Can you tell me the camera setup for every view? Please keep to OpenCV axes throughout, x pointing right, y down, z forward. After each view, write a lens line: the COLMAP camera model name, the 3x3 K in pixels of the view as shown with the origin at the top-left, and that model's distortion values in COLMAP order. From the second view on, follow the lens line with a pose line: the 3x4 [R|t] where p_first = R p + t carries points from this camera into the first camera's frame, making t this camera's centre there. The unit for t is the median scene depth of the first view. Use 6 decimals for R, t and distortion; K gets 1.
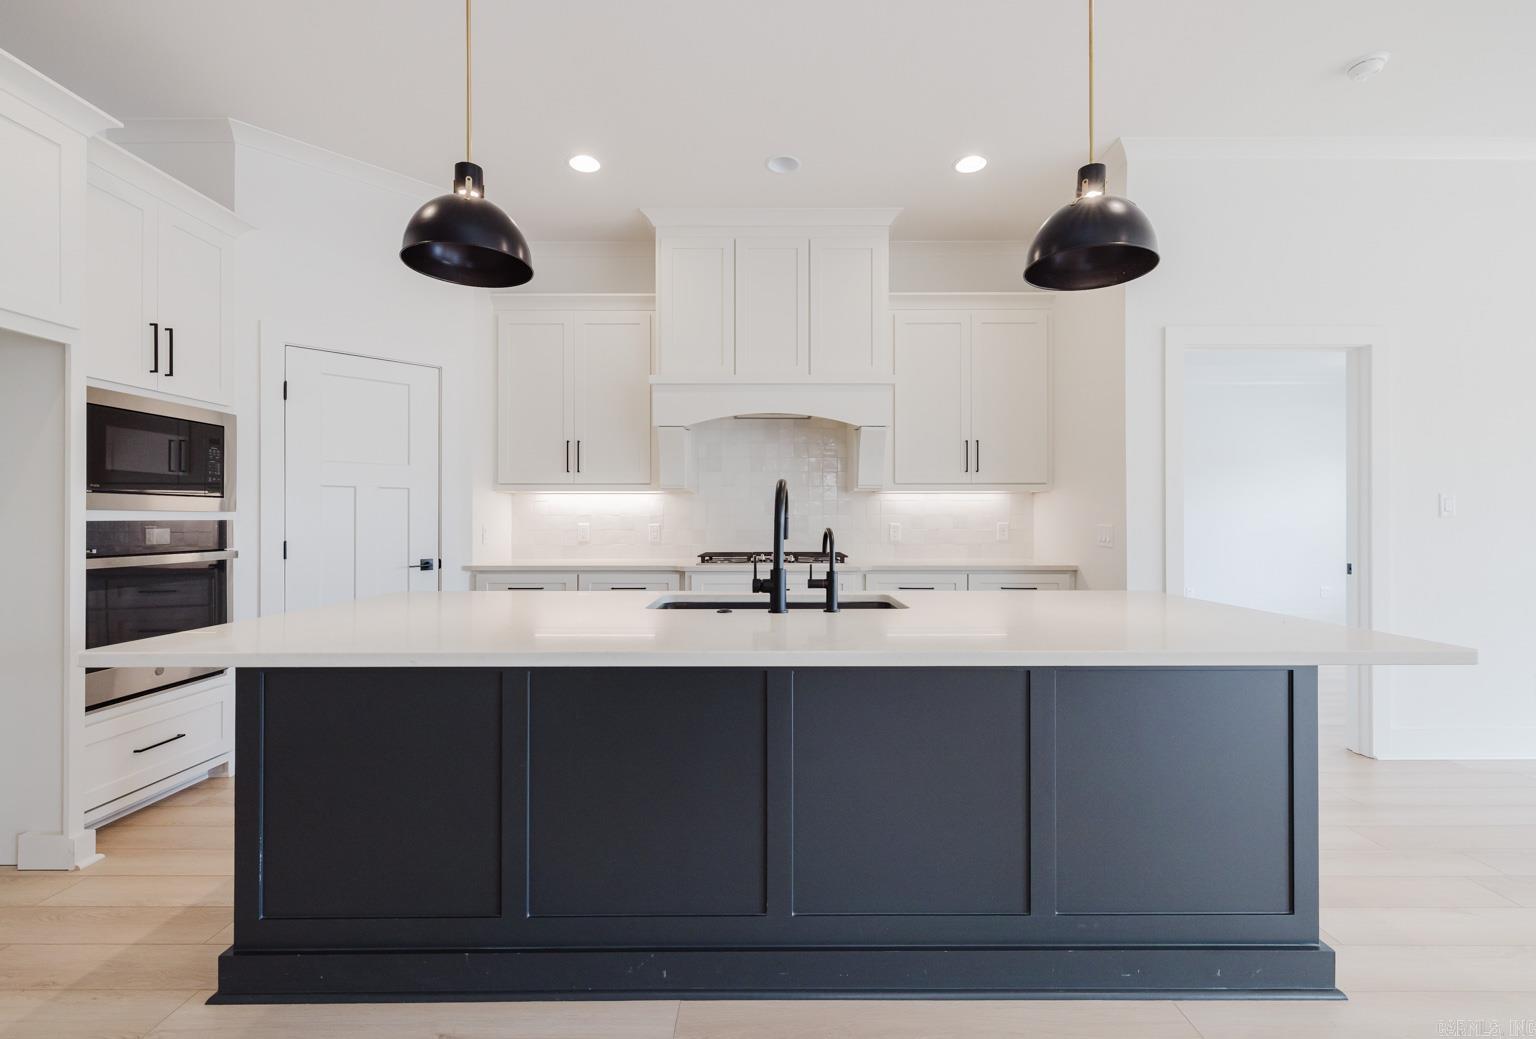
lens RADIAL K [[675.1, 0, 770.3], [0, 675.1, 516.1], [0, 0, 1]] dist [0.008186, 0.000251]
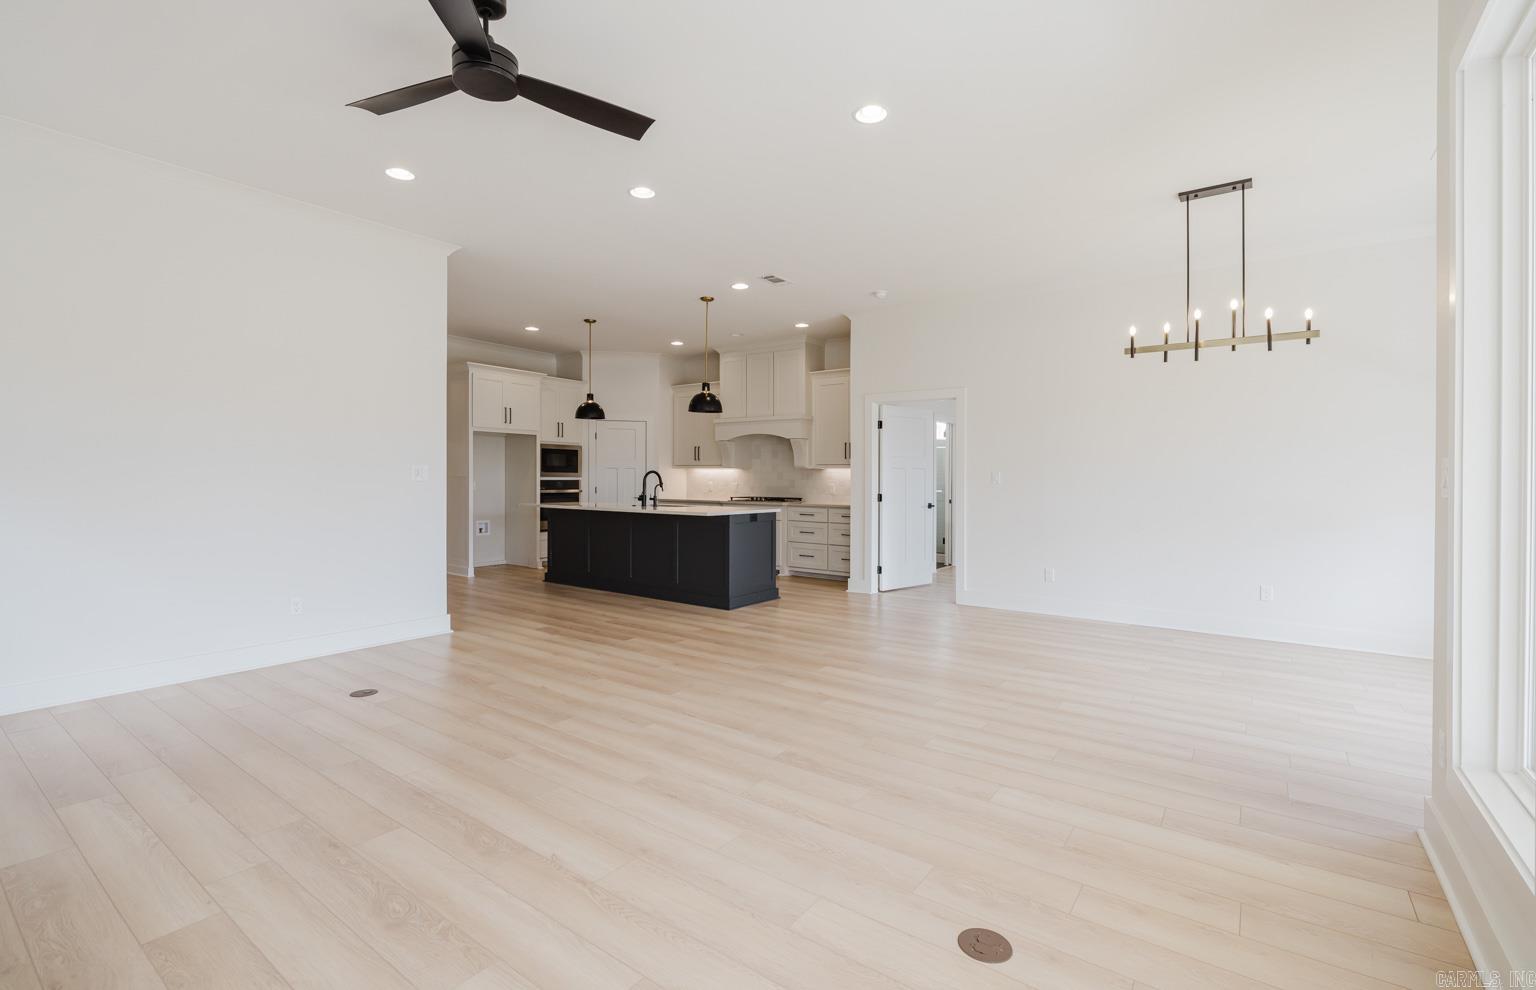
lens RADIAL K [[684.5, 0, 767.4], [0, 684.5, 478.0], [0, 0, 1]] dist [-0.000255, -0.000006]
pose [[0.810053, 0.006999, -0.586315, 1.384563], [-0.005968, 0.999975, 0.003691, -0.015748], [0.586326, 0.000509, 0.810075, -0.826832]]
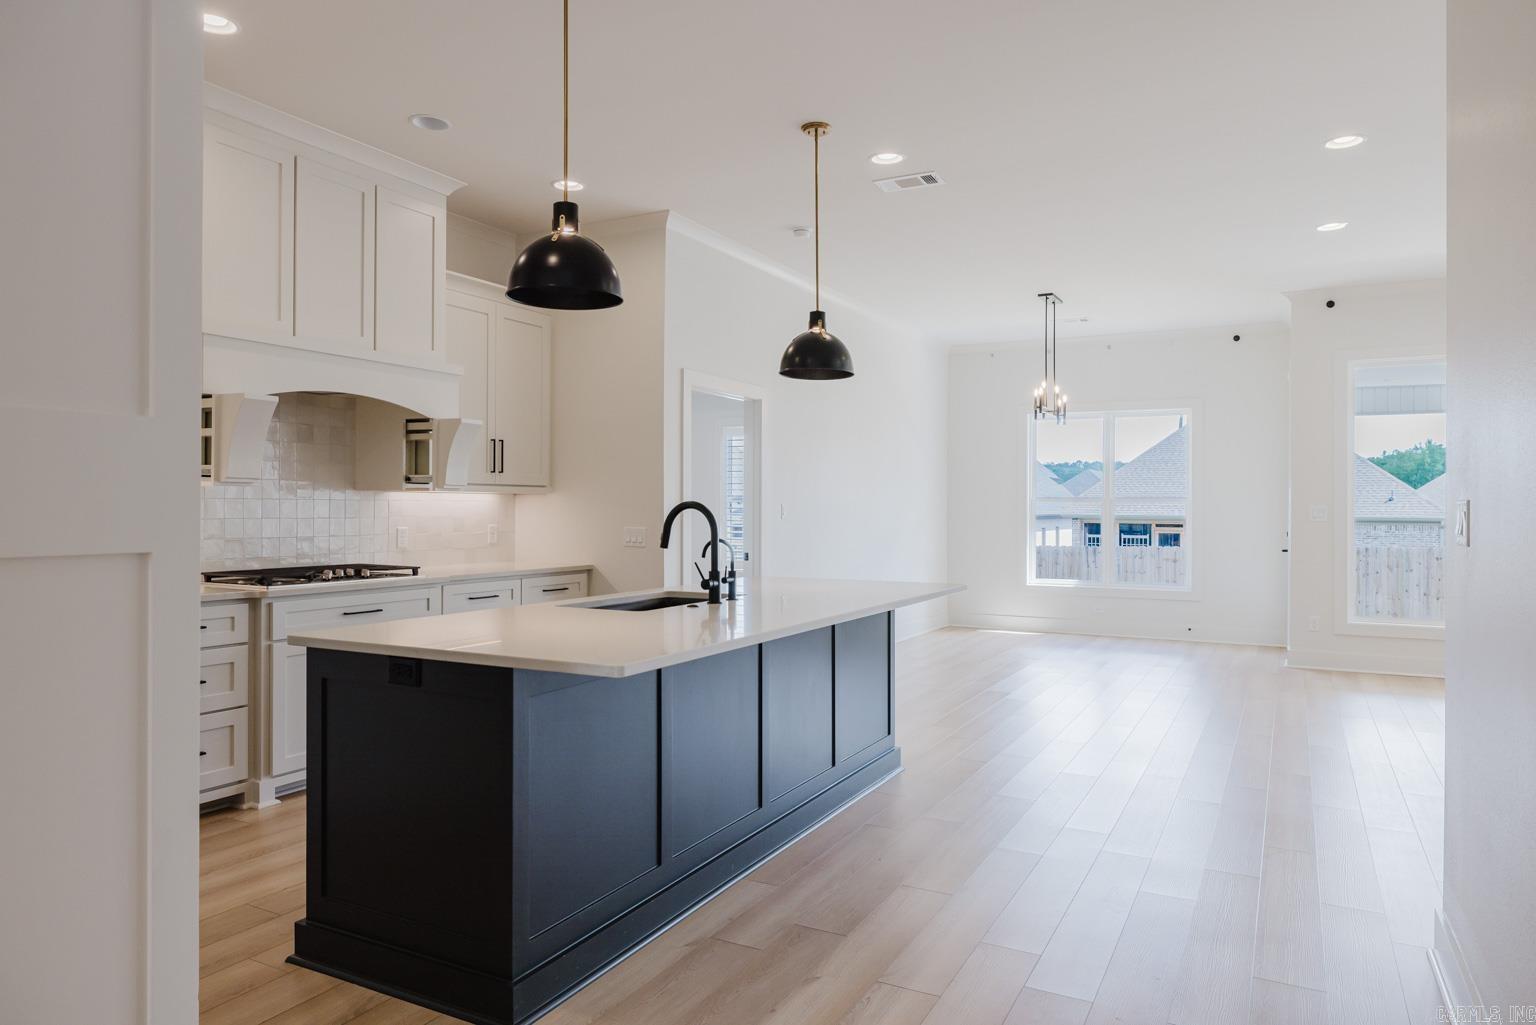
lens RADIAL K [[989.6, 0, 771.4], [0, 989.6, 507.7], [0, 0, 1]] dist [0.001447, 0.000418]
pose [[0.461371, 0.003003, 0.887202, -0.817579], [-0.009984, 0.999949, 0.001807, -0.024030], [-0.887151, -0.009692, 0.461377, 0.010855]]
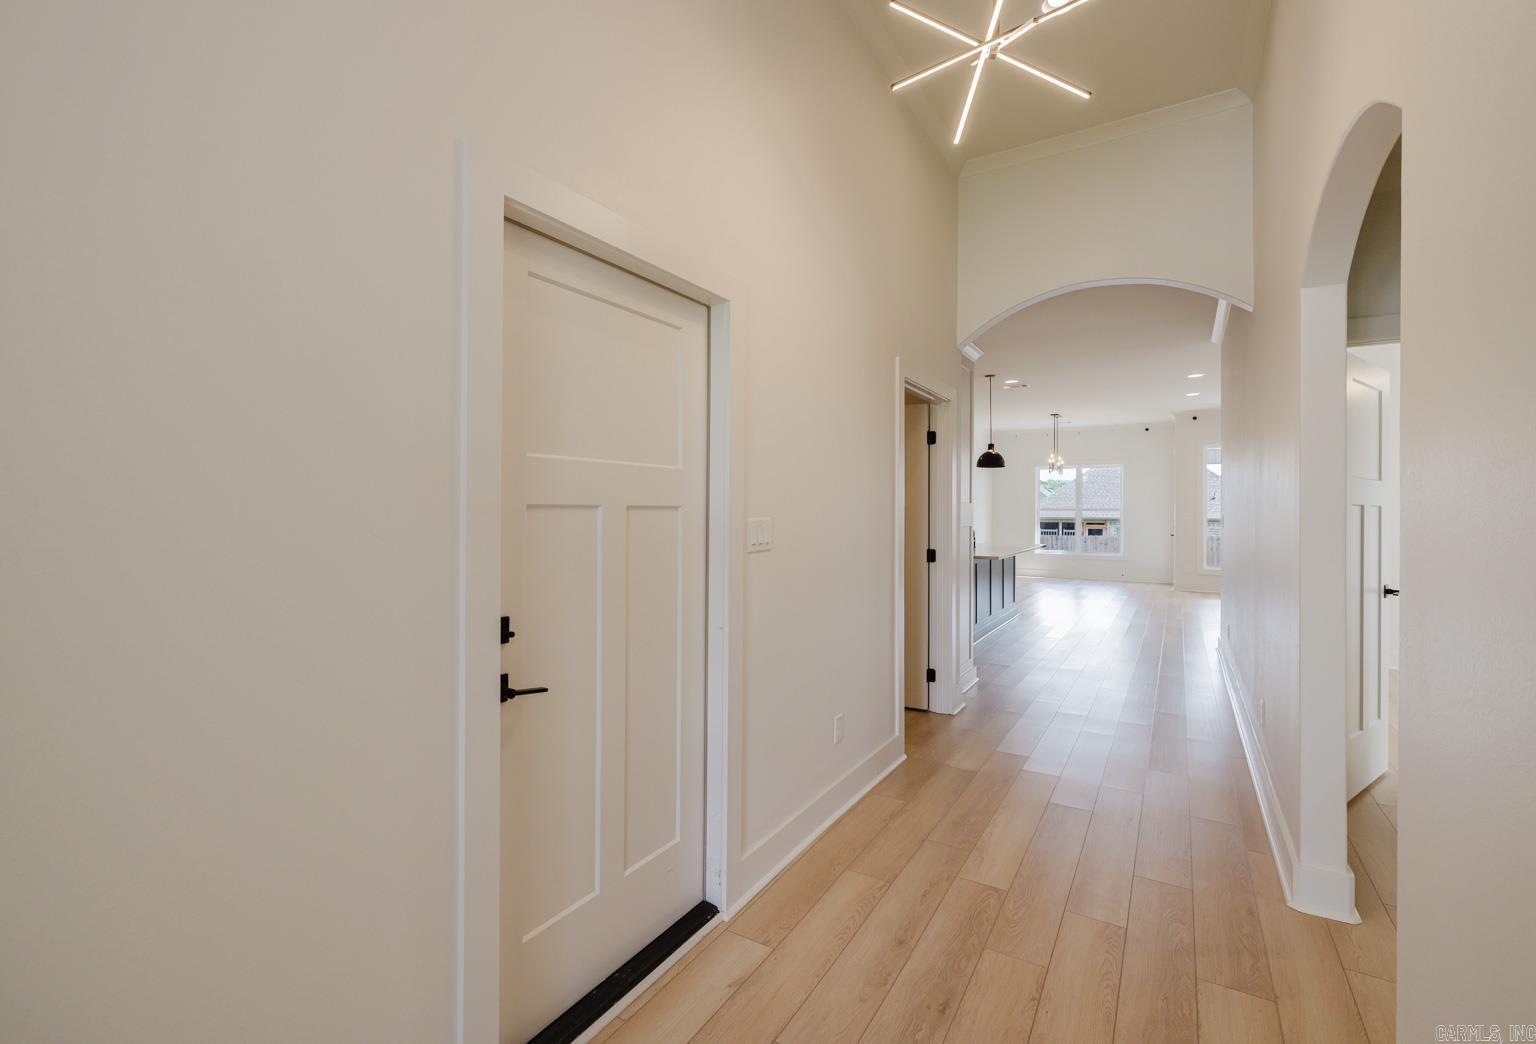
lens RADIAL K [[682.8, 0, 744.4], [0, 682.8, 512.4], [0, 0, 1]] dist [0.000917, 0.000053]
pose [[0.533306, 0.001868, 0.845920, -2.024558], [-0.007974, 0.999964, 0.002819, -0.032687], [-0.845885, -0.008249, 0.533302, 0.002868]]
